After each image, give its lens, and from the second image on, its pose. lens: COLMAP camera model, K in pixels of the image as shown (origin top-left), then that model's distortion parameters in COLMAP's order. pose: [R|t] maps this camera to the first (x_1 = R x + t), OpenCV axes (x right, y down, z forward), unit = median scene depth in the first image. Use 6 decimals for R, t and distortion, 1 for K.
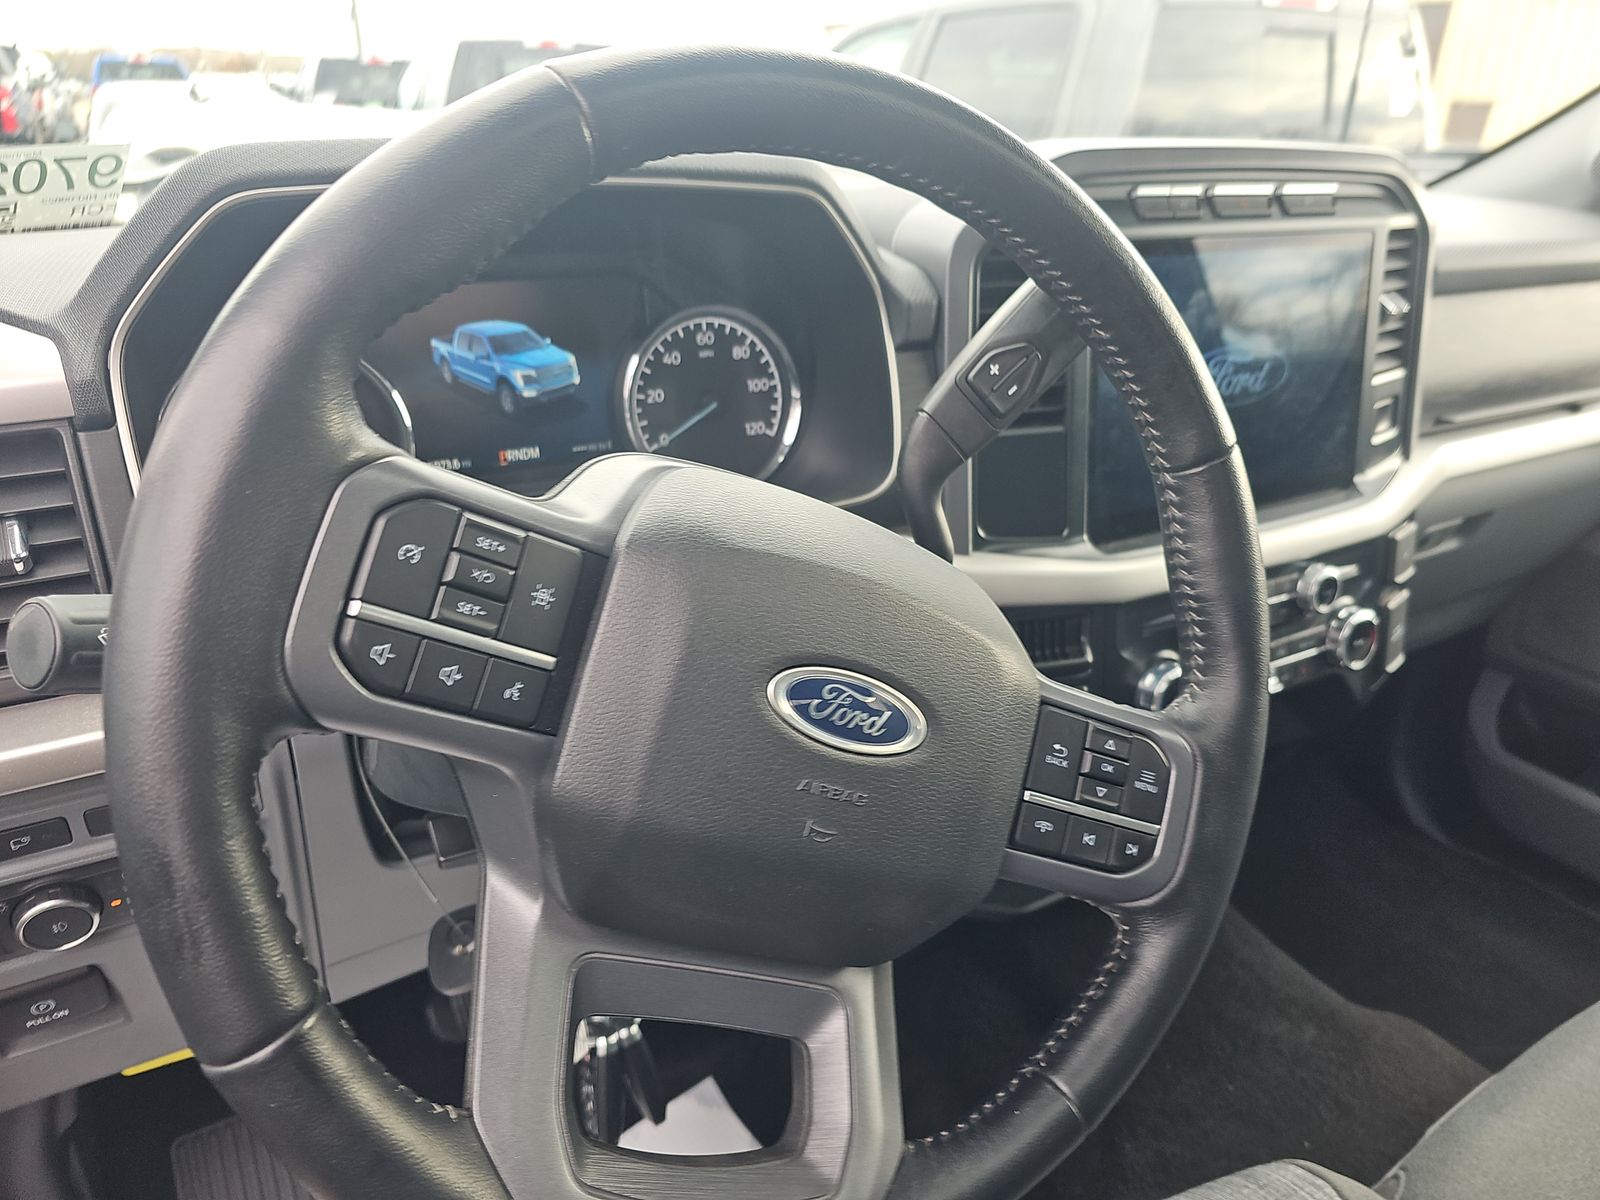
lens RADIAL K [[1083.1, 0, 789.8], [0, 1083.1, 612.2], [0, 0, 1]] dist [0.072332, -0.100016]
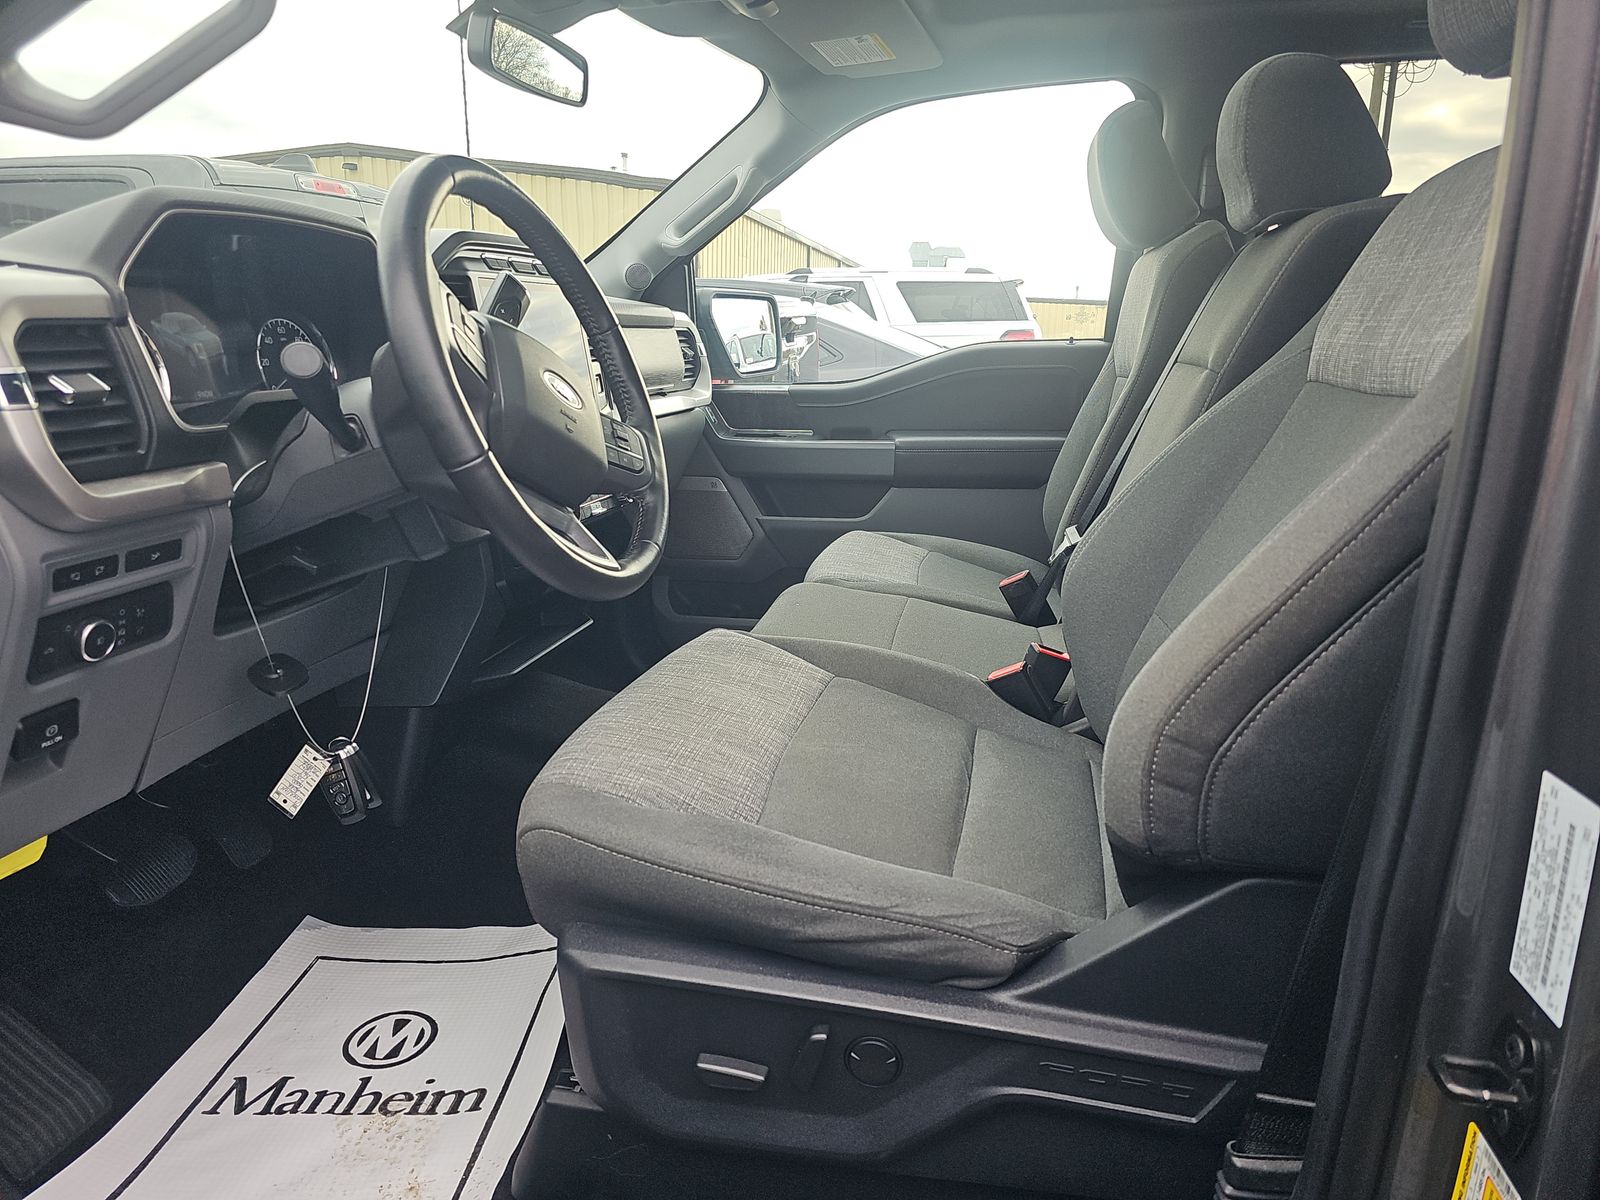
lens RADIAL K [[1070.8, 0, 800.0], [0, 1070.8, 600.0], [0, 0, 1]] dist [0.071164, -0.082953]
pose [[0.672258, -0.199715, 0.712870, -0.834244], [0.310865, 0.950071, -0.026987, 0.447371], [-0.671887, 0.239749, 0.700777, -0.624665]]
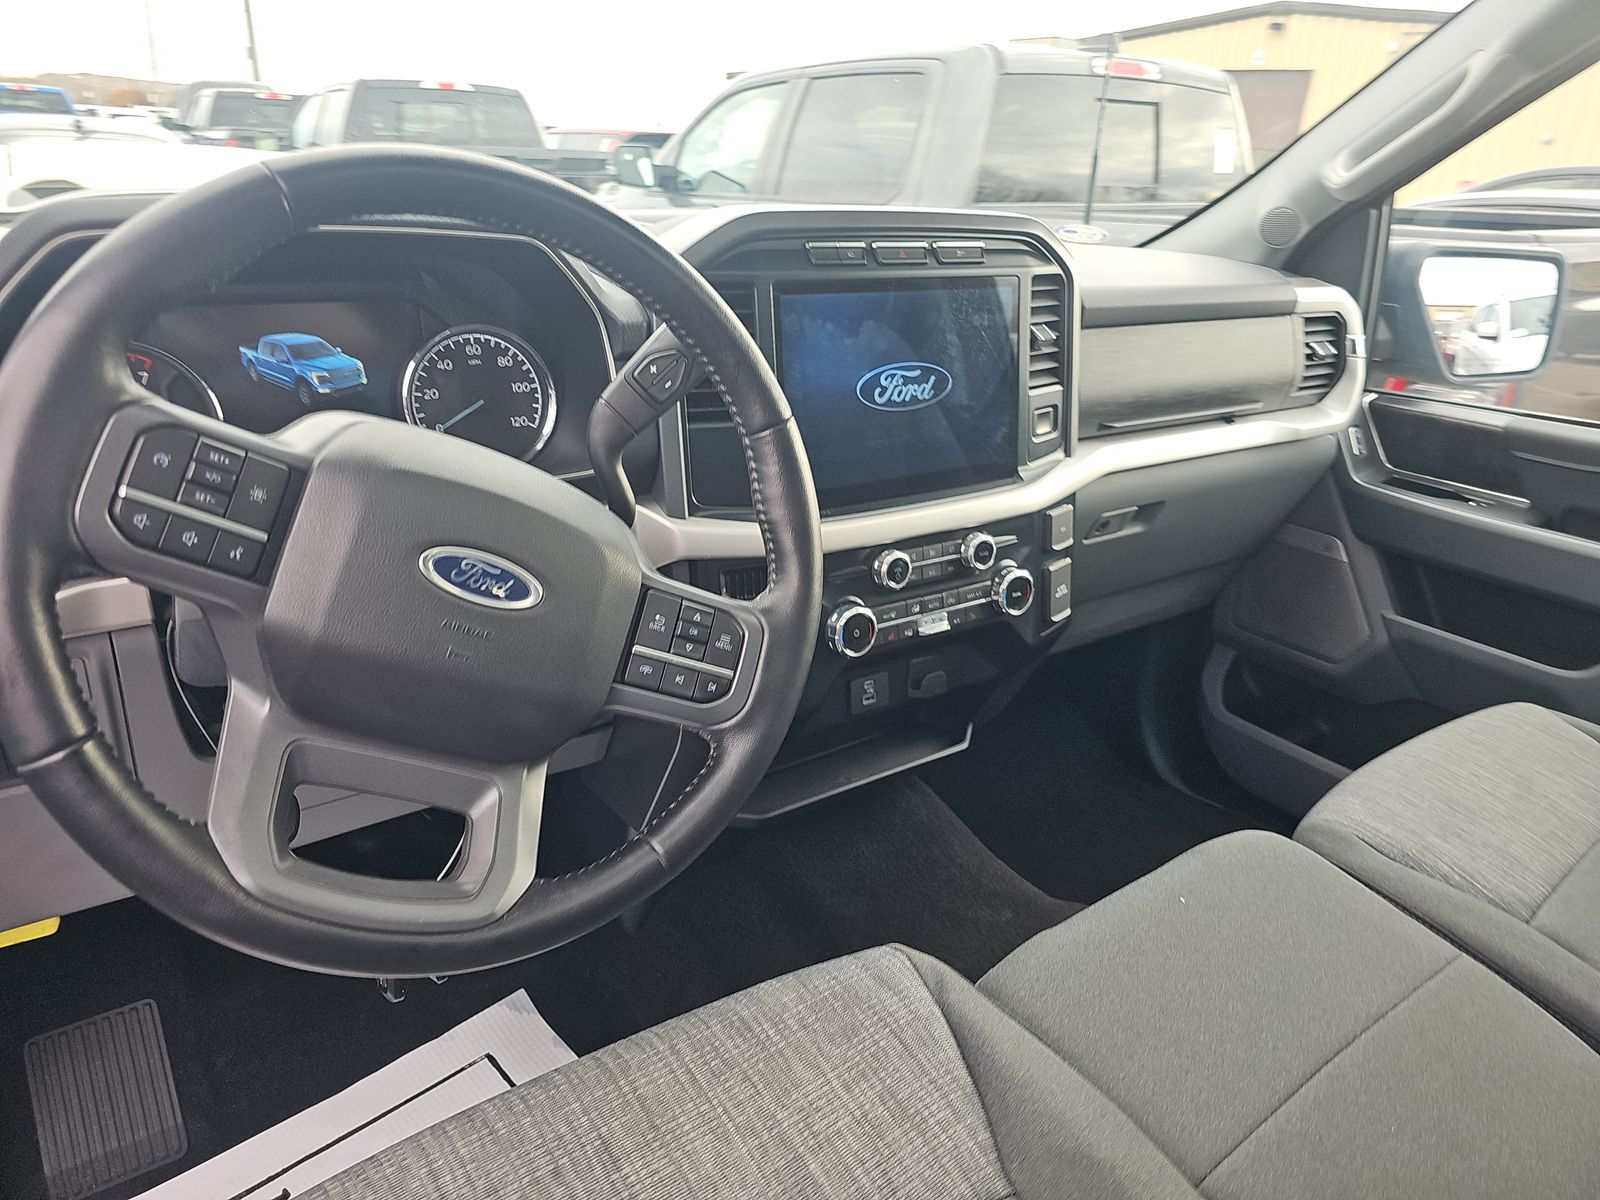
lens RADIAL K [[1070.8, 0, 800.0], [0, 1070.8, 600.0], [0, 0, 1]] dist [0.071164, -0.082953]
pose [[0.995791, -0.013255, 0.090692, 0.188136], [0.016949, 0.999053, -0.040079, 0.099308], [-0.090075, 0.041447, 0.995072, -0.284270]]
